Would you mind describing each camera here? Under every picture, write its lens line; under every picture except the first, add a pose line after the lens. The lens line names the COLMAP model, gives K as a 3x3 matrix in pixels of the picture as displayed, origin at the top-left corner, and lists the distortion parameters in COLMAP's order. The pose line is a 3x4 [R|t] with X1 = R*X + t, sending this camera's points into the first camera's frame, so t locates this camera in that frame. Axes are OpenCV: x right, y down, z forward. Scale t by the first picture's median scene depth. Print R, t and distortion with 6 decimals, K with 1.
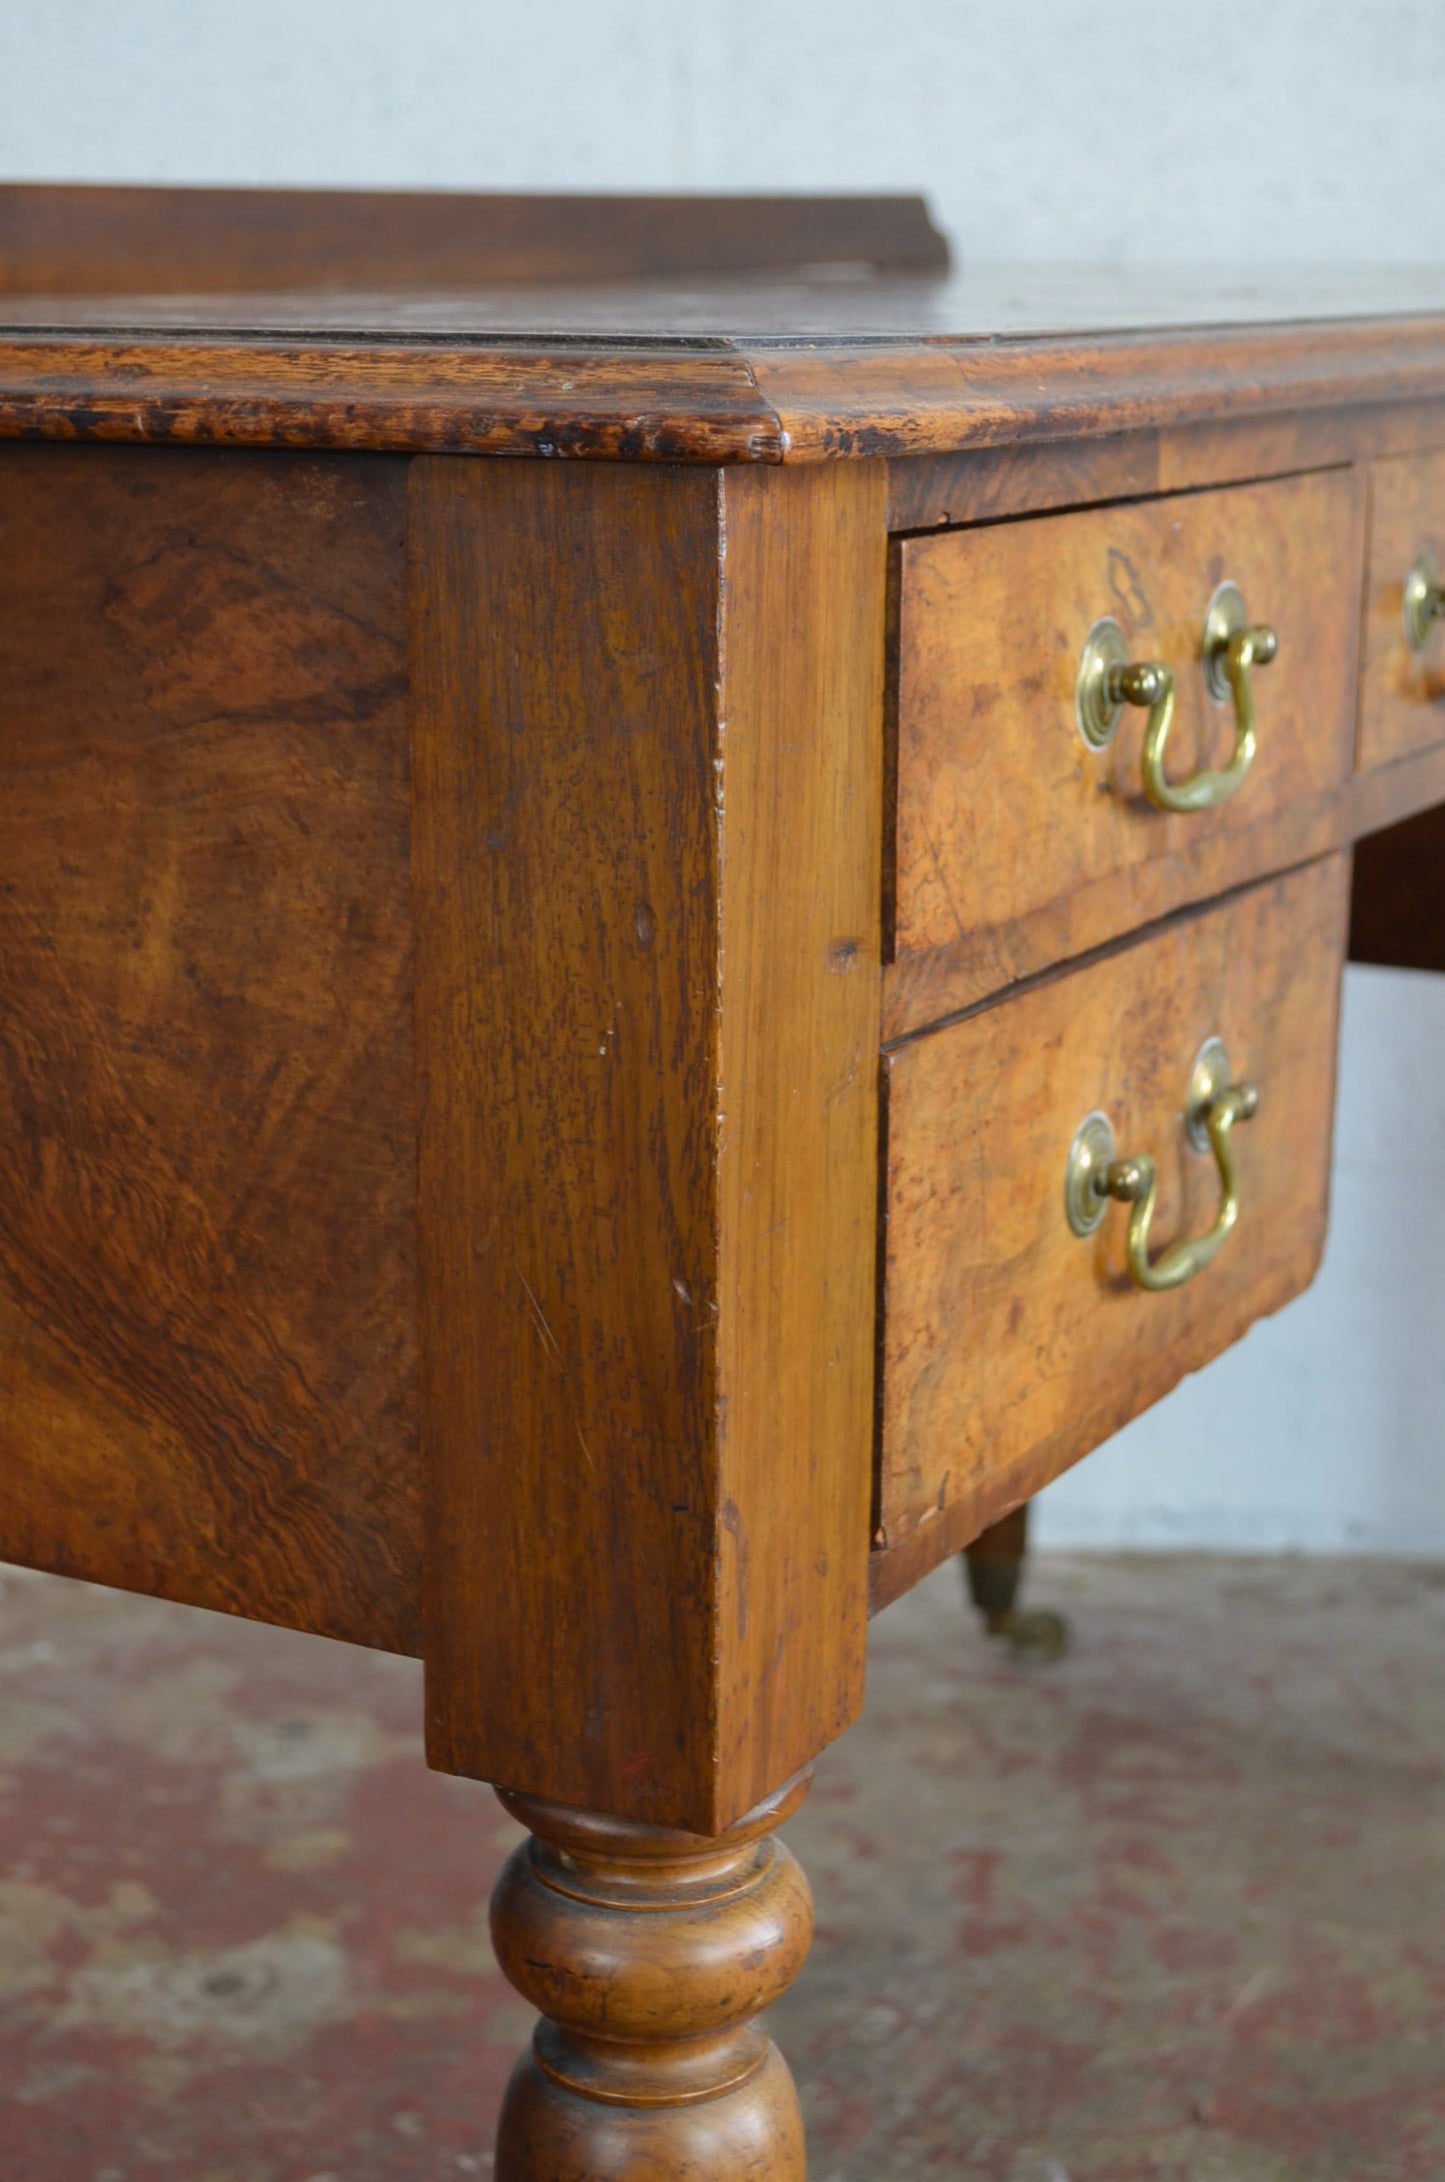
lens RADIAL K [[3534.3, 0, 707.5], [0, 3534.3, 1091.2], [0, 0, 1]] dist [-0.022136, 0.000000]
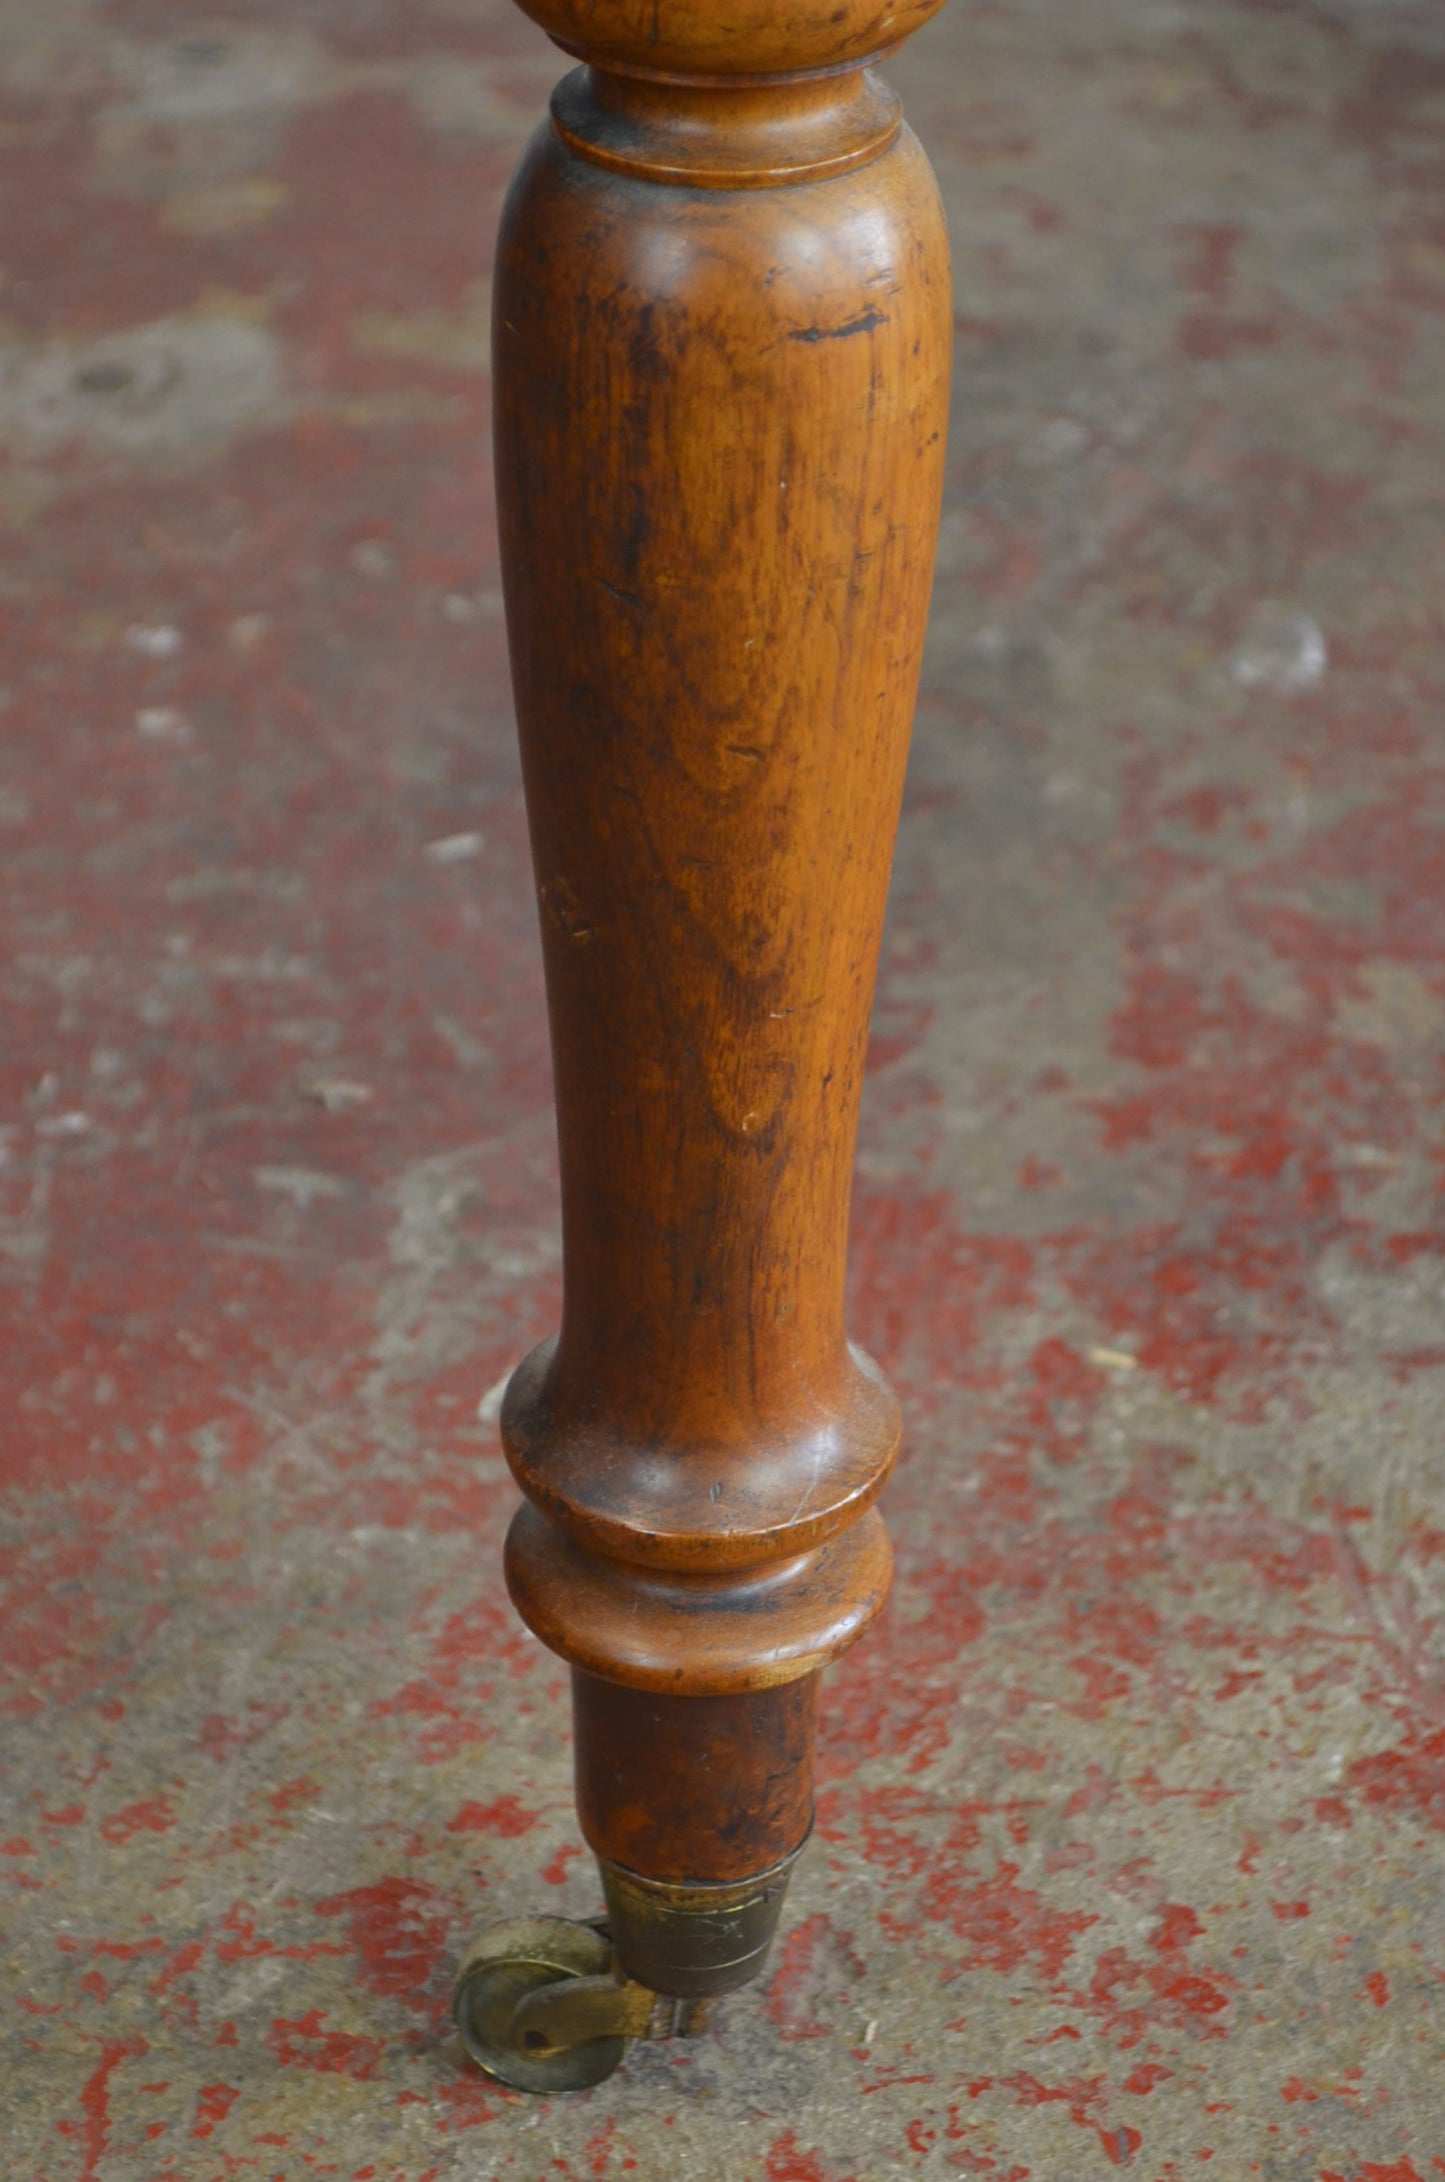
lens RADIAL K [[5182.3, 0, 708.7], [0, 5182.3, 1103.6], [0, 0, 1]] dist [-0.022005, 0.000000]
pose [[0.999690, 0.017478, -0.017724, 0.001265], [-0.010914, 0.947702, 0.318970, 0.109305], [0.022372, -0.318678, 0.947599, 0.006621]]
